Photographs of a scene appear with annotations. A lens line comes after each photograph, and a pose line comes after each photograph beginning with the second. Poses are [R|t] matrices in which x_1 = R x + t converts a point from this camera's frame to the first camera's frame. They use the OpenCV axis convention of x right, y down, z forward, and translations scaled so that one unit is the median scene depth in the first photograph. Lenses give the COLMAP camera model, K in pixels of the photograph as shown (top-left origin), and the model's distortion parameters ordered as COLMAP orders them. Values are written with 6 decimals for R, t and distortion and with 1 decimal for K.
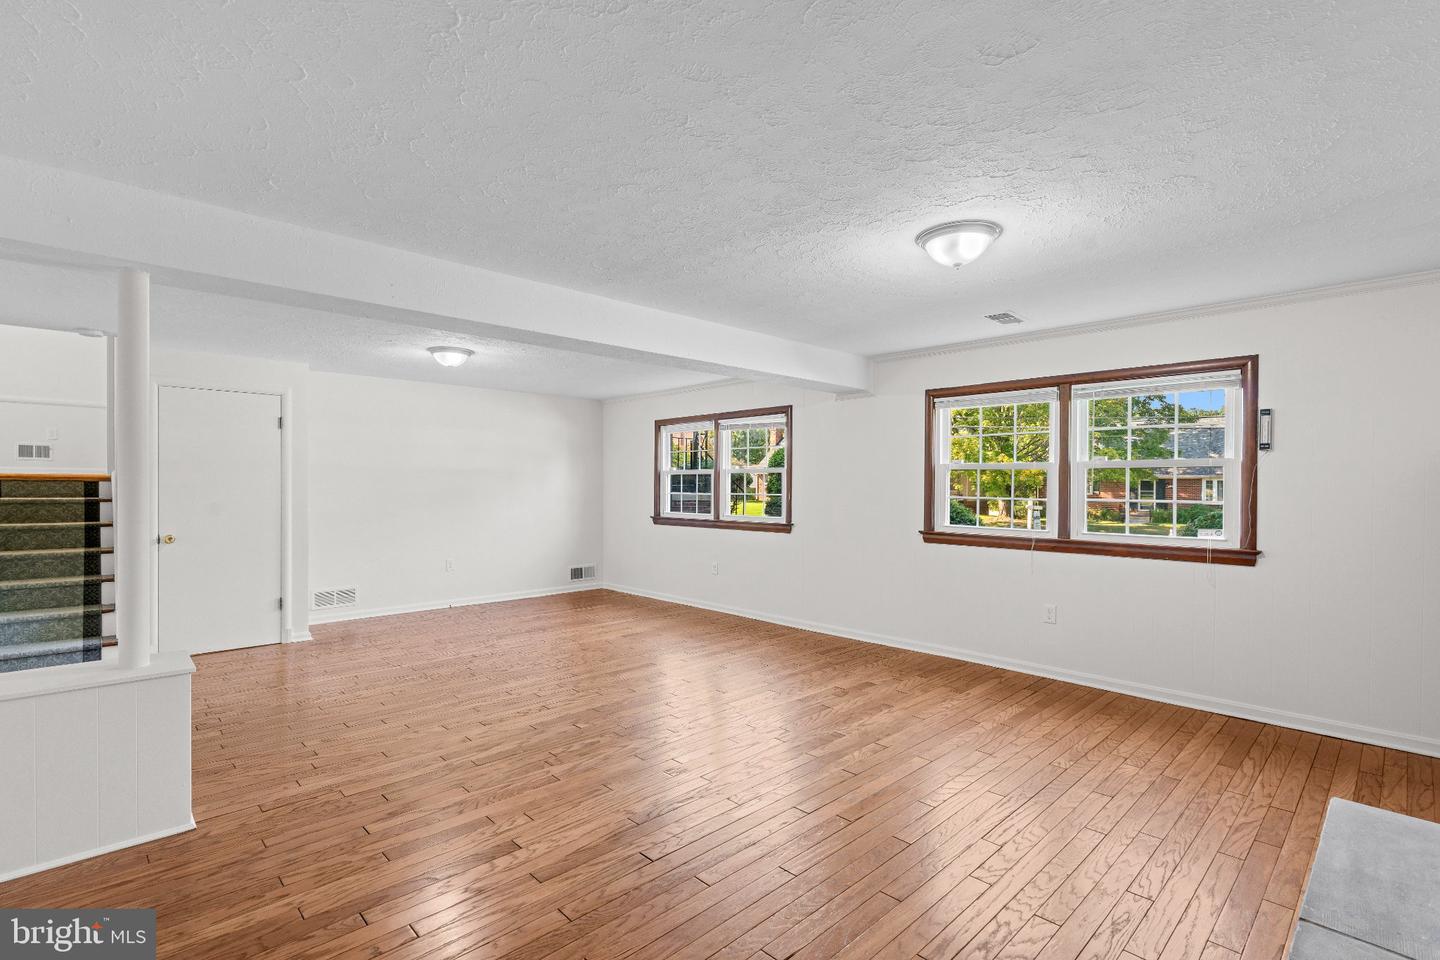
lens RADIAL K [[656.7, 0, 724.4], [0, 656.7, 484.0], [0, 0, 1]] dist [-0.005094, 0.000213]
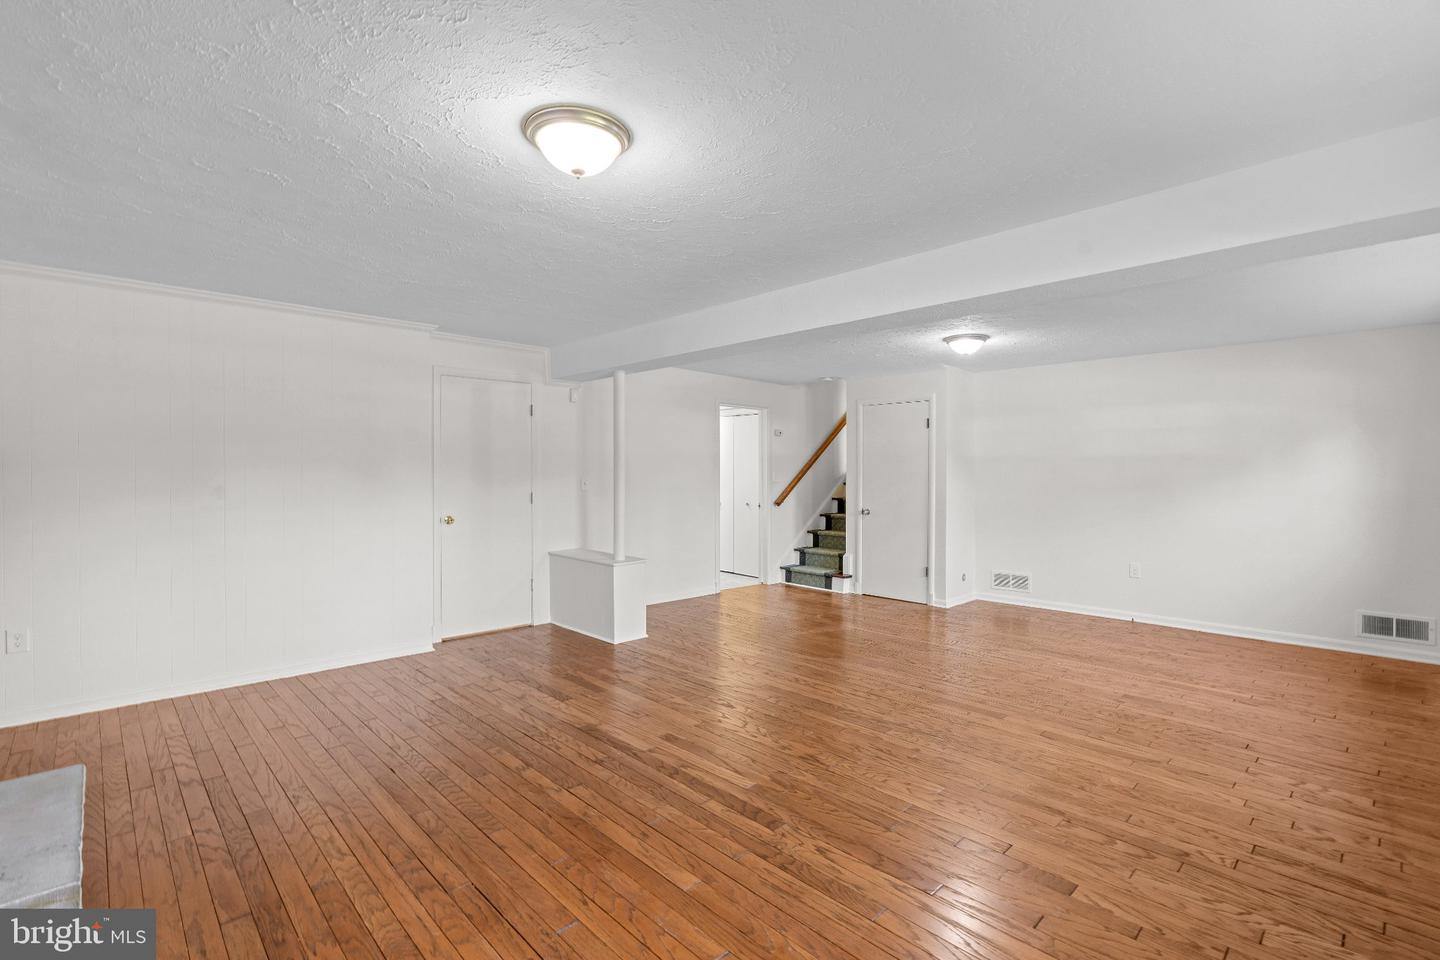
lens RADIAL K [[679.2, 0, 705.3], [0, 679.2, 477.6], [0, 0, 1]] dist [-0.002907, 0.000175]
pose [[-0.015697, 0.002630, -0.999873, 0.666059], [-0.002874, 0.999992, 0.002675, 0.006995], [0.999873, 0.002915, -0.015689, 0.694243]]
